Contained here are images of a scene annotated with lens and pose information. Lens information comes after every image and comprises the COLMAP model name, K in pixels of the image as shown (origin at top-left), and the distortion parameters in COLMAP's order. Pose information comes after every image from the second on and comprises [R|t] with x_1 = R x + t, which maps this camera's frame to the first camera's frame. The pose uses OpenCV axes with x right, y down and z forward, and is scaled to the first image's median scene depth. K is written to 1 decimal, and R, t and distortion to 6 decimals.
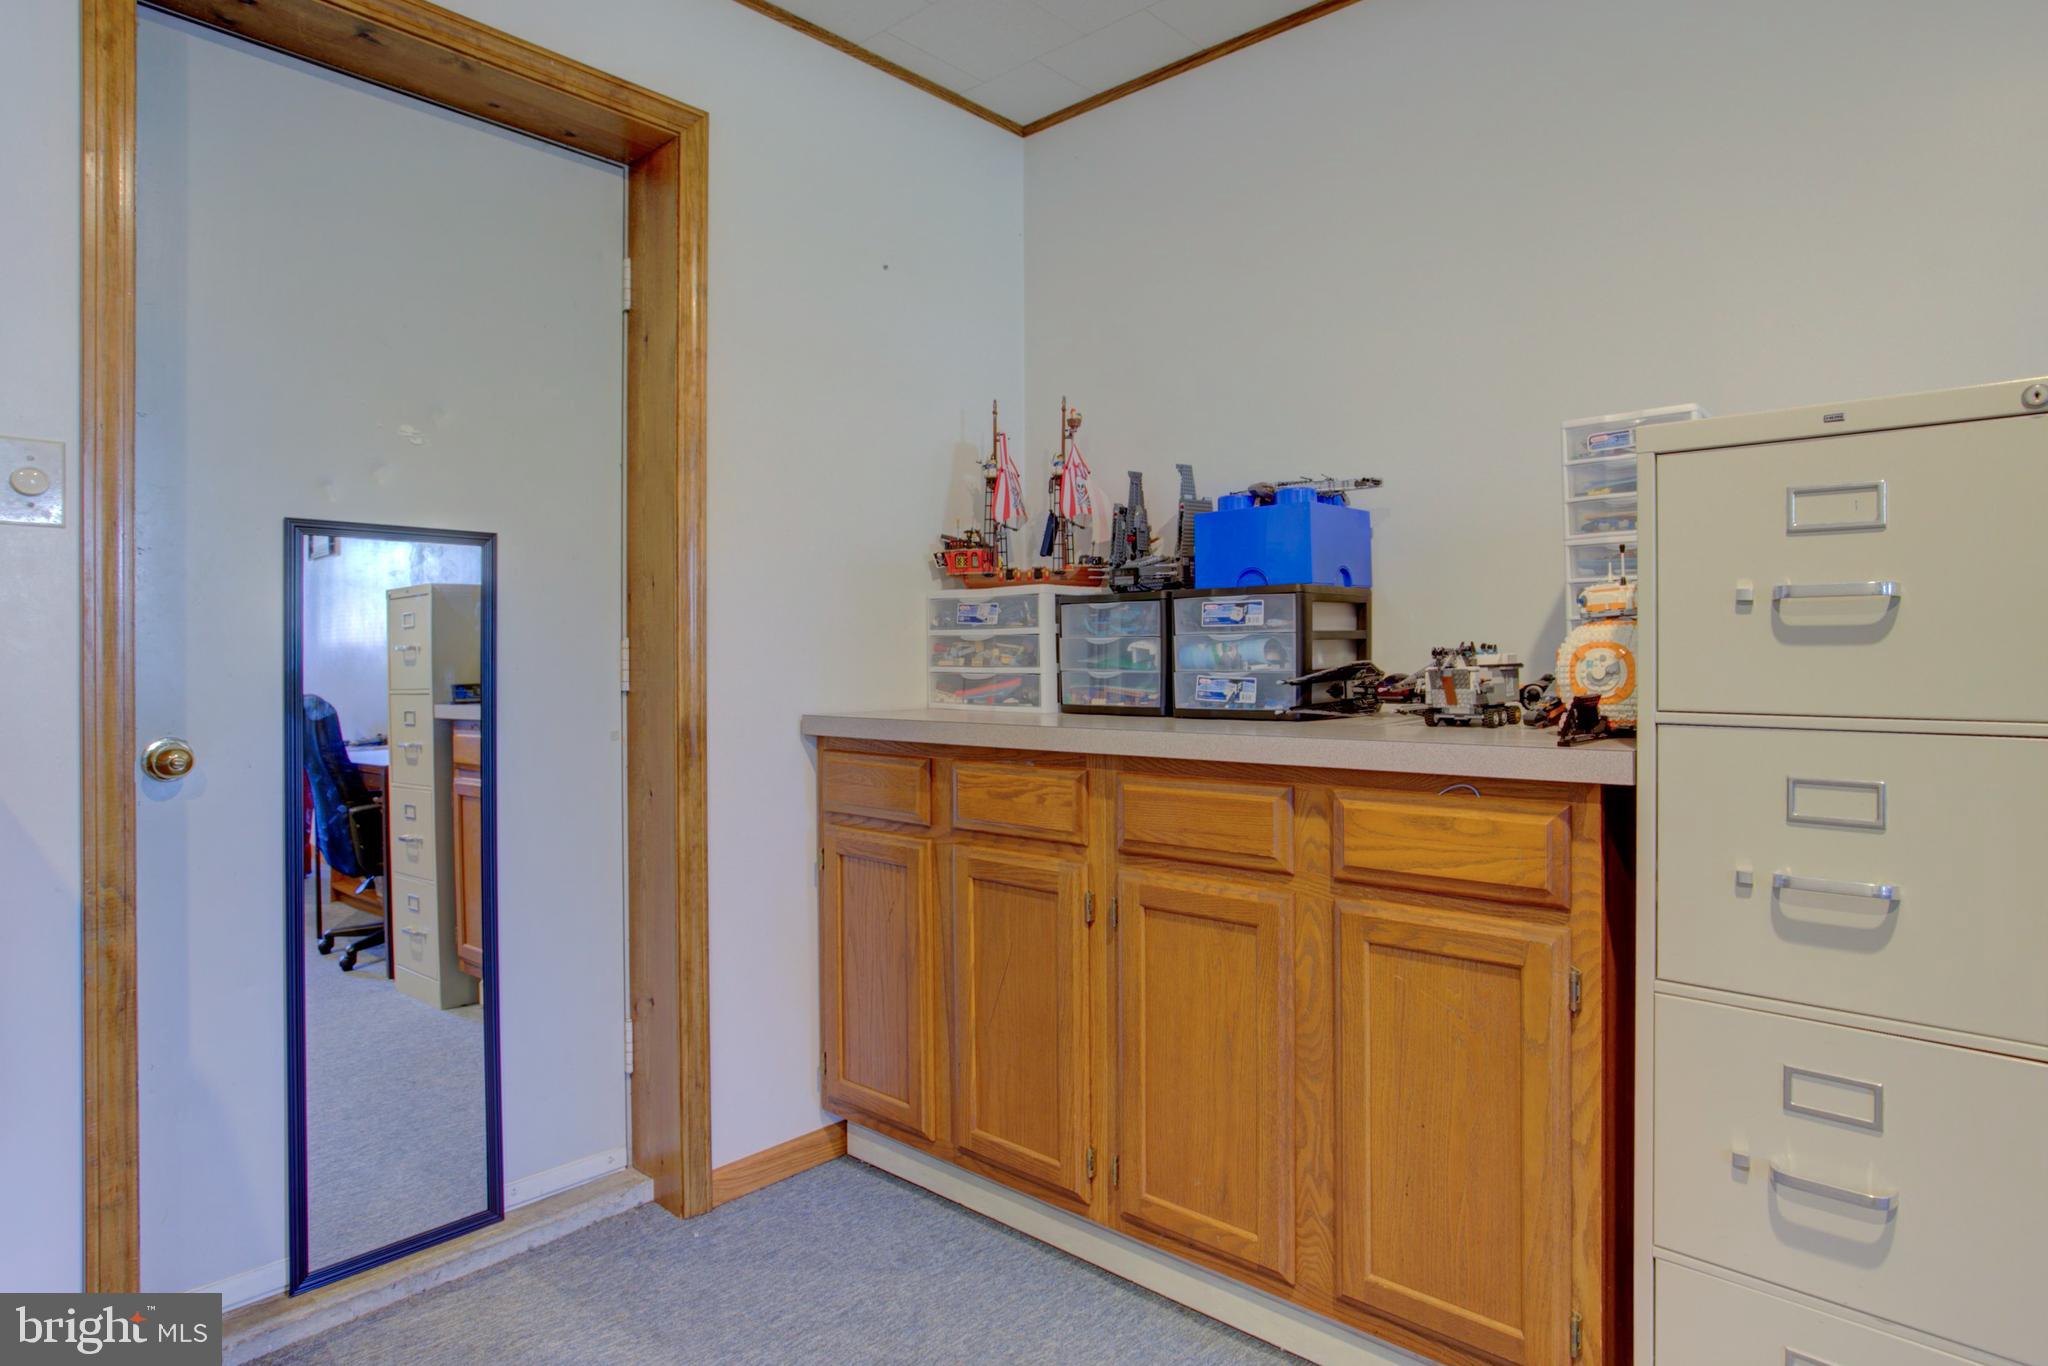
lens RADIAL K [[1092.6, 0, 1024.6], [0, 1092.6, 686.6], [0, 0, 1]] dist [-0.051397, 0.035375]
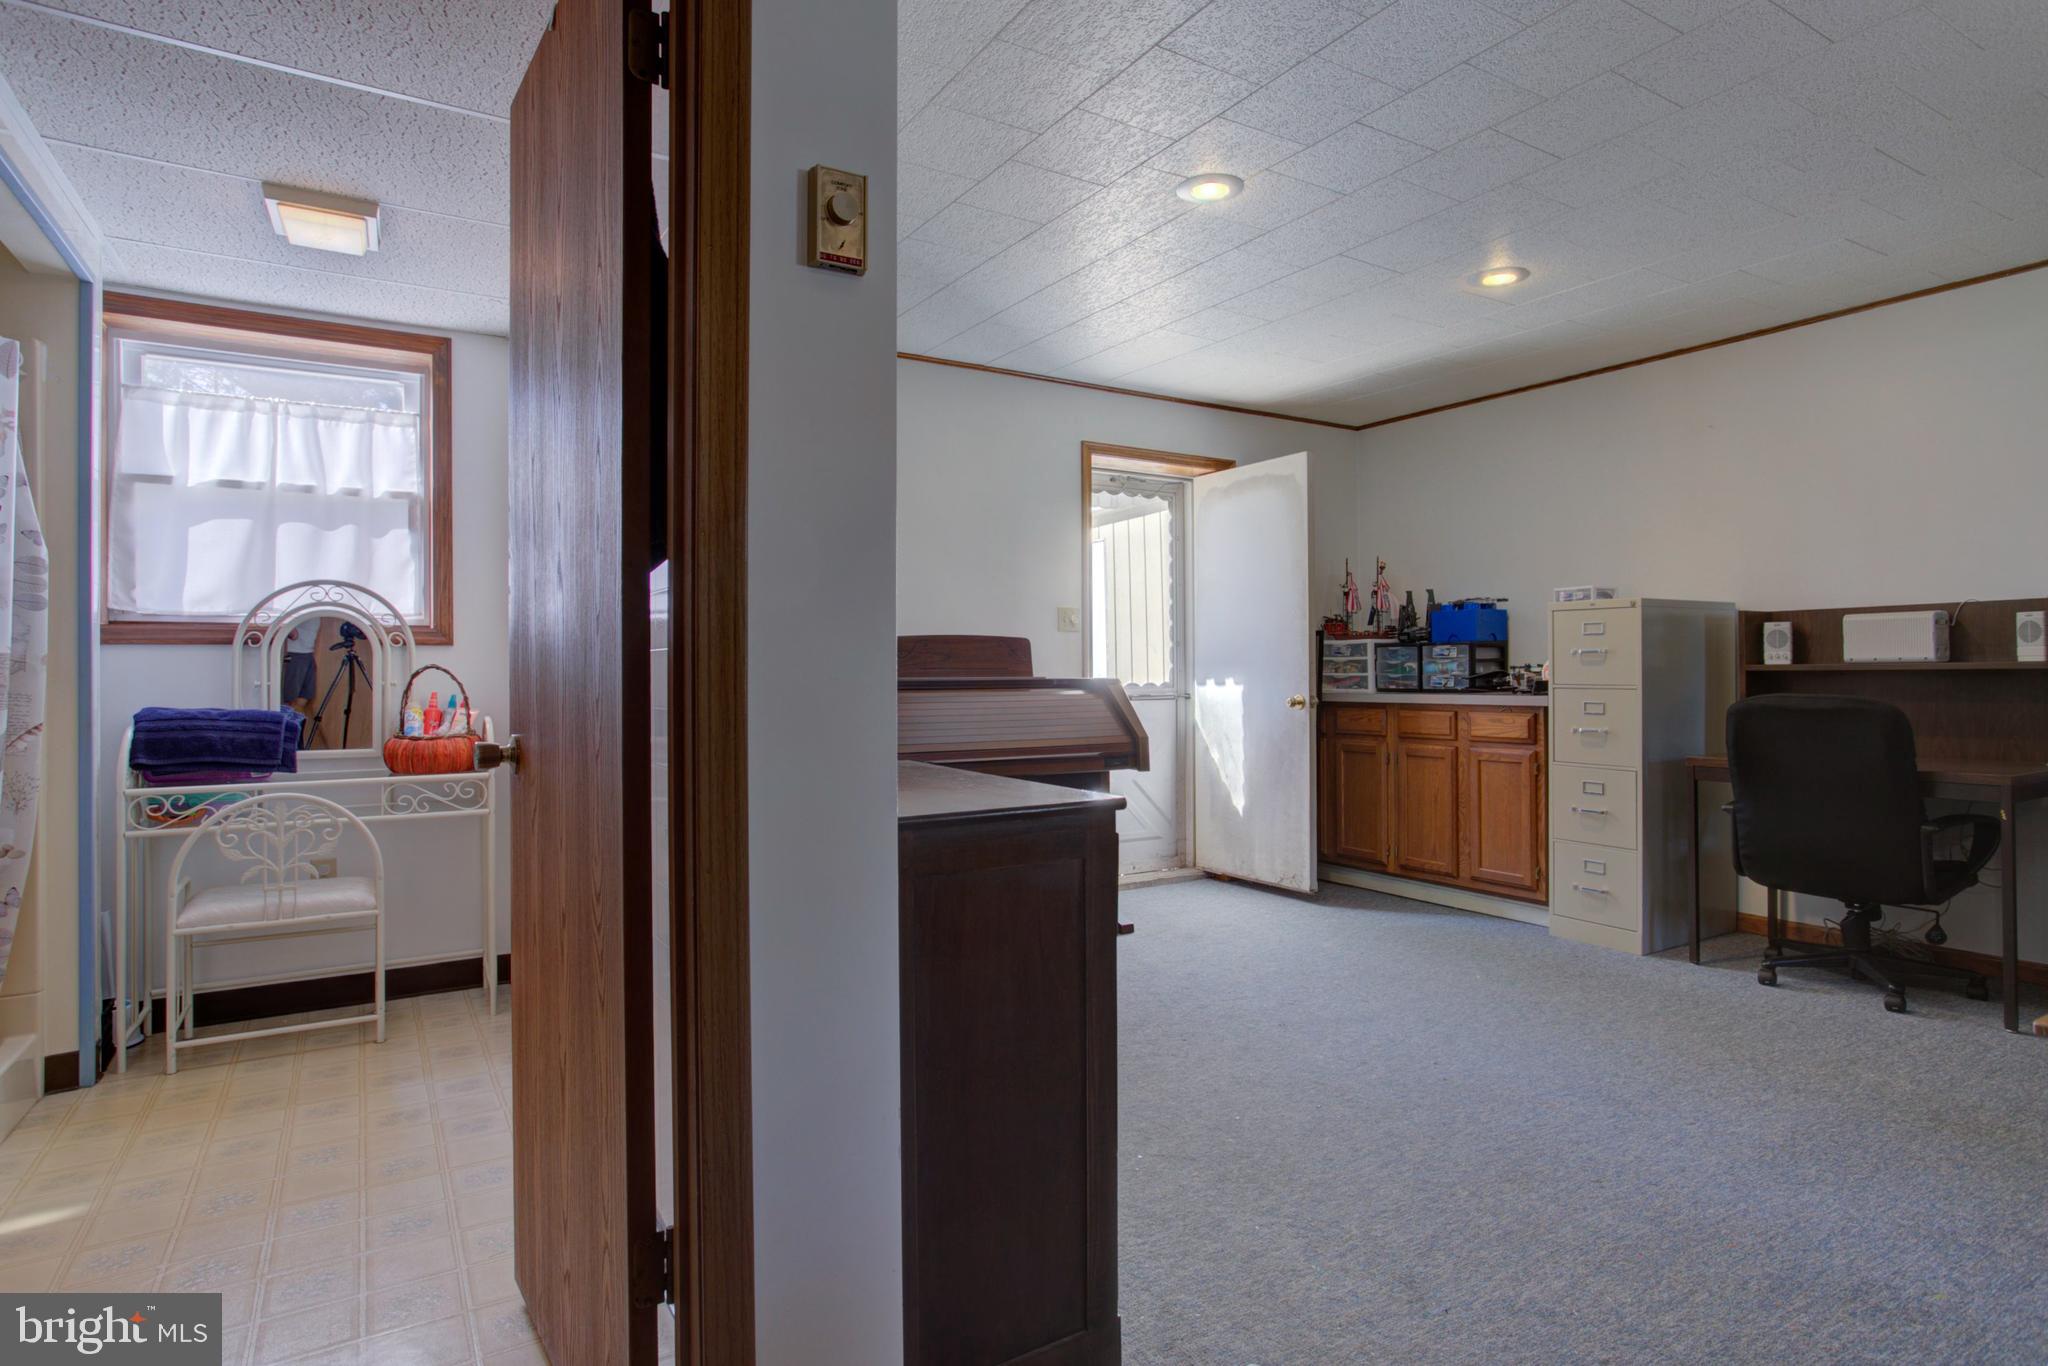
lens RADIAL K [[1092.6, 0, 1024.6], [0, 1092.6, 686.6], [0, 0, 1]] dist [-0.051397, 0.035375]
pose [[0.960821, 0.000129, -0.277168, -0.053012], [-0.002076, 0.999975, -0.006733, 0.032811], [0.277161, 0.007044, 0.960798, -1.656566]]
